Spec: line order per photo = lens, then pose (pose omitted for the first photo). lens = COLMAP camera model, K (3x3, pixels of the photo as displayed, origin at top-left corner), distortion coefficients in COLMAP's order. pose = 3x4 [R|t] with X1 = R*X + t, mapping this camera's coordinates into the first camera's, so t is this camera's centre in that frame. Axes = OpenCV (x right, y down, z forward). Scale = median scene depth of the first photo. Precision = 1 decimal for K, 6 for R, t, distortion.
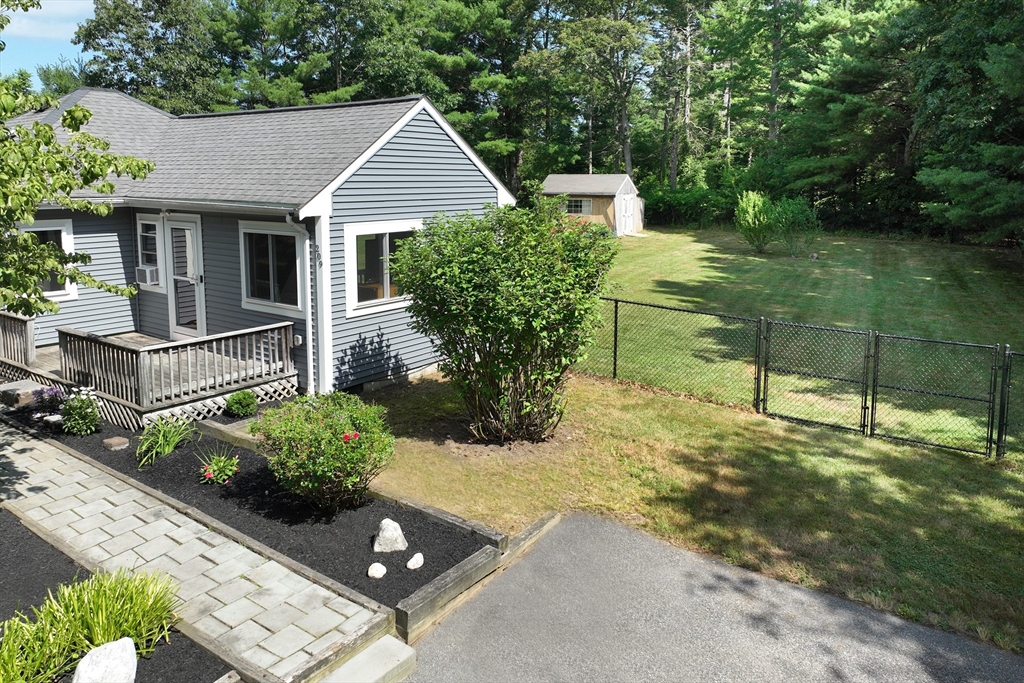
lens RADIAL K [[727.8, 0, 513.4], [0, 727.8, 264.8], [0, 0, 1]] dist [0.001712, -0.001774]
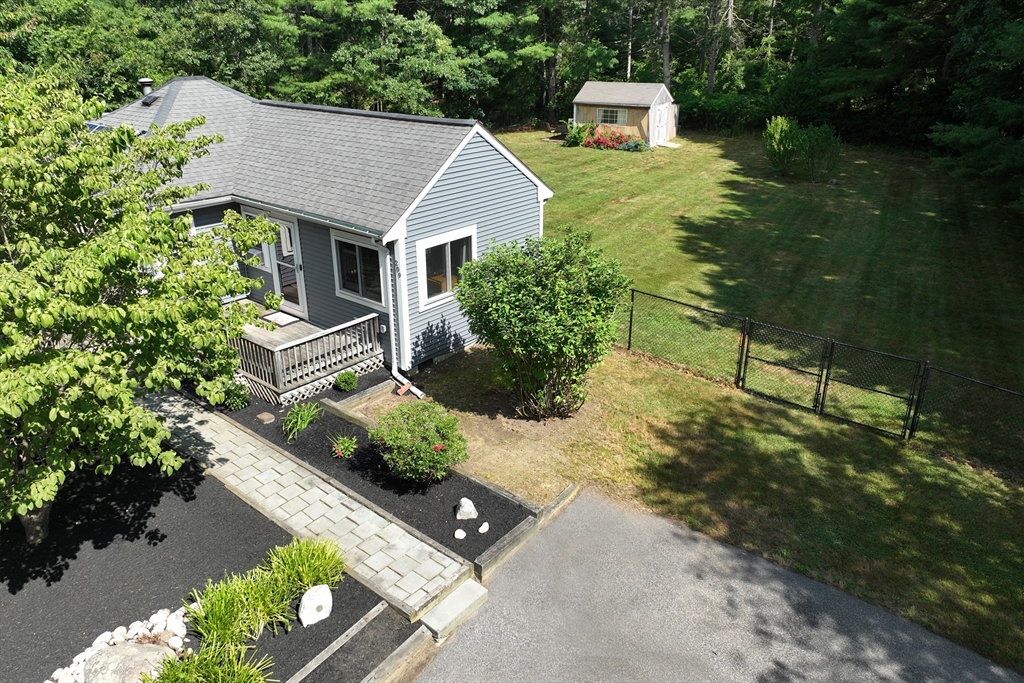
lens RADIAL K [[706.6, 0, 513.6], [0, 706.6, 310.3], [0, 0, 1]] dist [-0.001292, 0.010542]
pose [[0.998715, 0.018113, -0.047339, -0.004126], [-0.005828, 0.968808, 0.247743, -0.246312], [0.050349, -0.247149, 0.967668, -0.205361]]
